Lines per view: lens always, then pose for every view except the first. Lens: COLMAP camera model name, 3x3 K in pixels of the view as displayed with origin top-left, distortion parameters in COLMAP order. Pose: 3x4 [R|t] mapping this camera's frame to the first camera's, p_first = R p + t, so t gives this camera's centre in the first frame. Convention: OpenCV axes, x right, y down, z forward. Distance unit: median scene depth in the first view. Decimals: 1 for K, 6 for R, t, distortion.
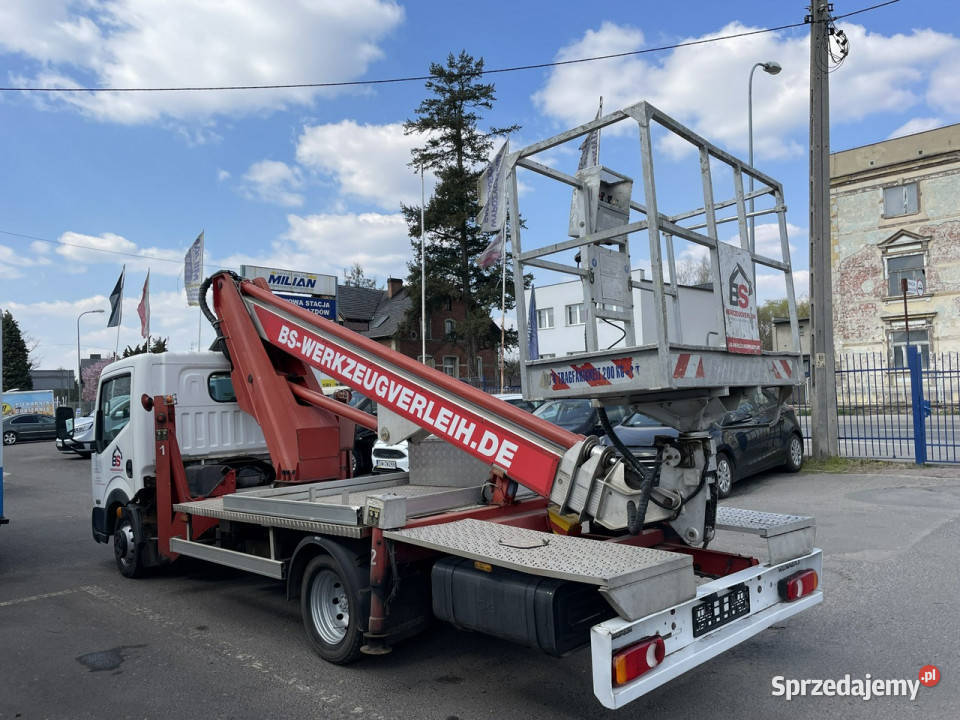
lens RADIAL K [[718.8, 0, 487.9], [0, 718.8, 355.4], [0, 0, 1]] dist [0.076330, -0.093514]
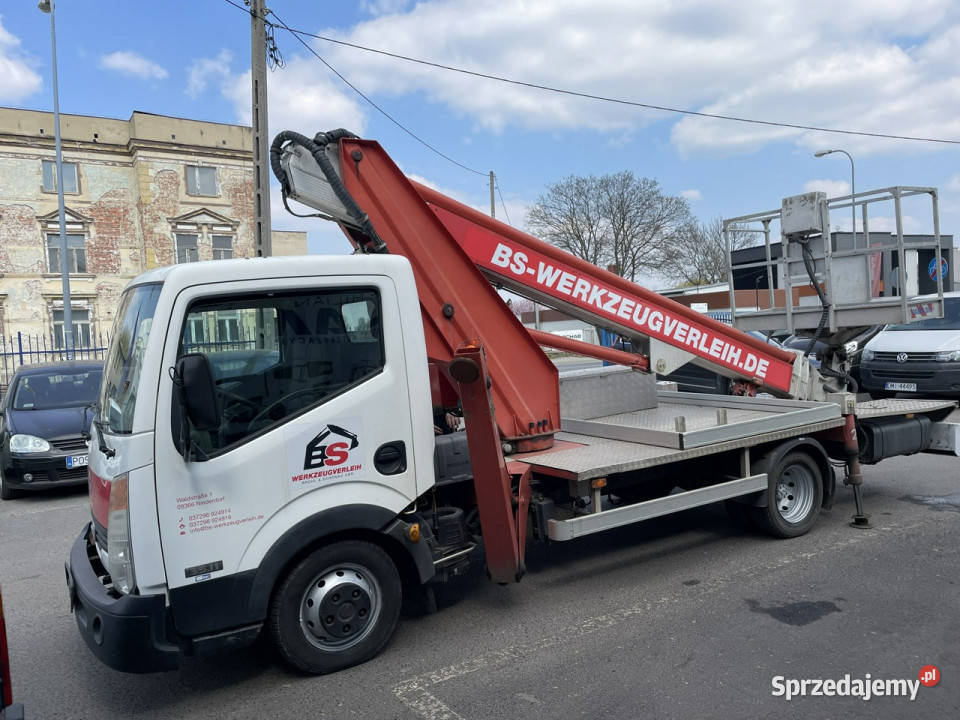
lens RADIAL K [[687.9, 0, 525.5], [0, 687.9, 363.0], [0, 0, 1]] dist [0.079922, -0.129485]
pose [[0.259320, -0.019273, 0.965599, -1.024575], [-0.008282, 0.999720, 0.022178, 0.072532], [-0.965756, -0.013748, 0.259088, 0.798842]]
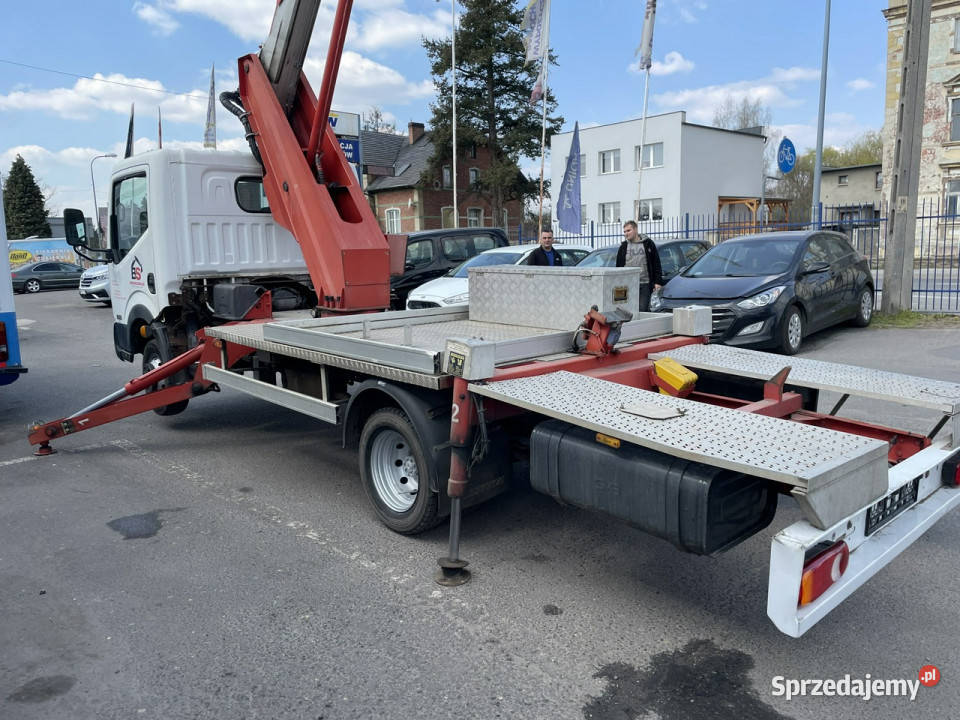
lens RADIAL K [[717.0, 0, 442.9], [0, 717.0, 356.5], [0, 0, 1]] dist [0.031289, -0.104571]
pose [[0.996632, 0.004259, -0.081893, -0.070771], [0.011503, 0.981514, 0.191045, 0.044980], [0.081193, -0.191344, 0.978159, 0.169249]]
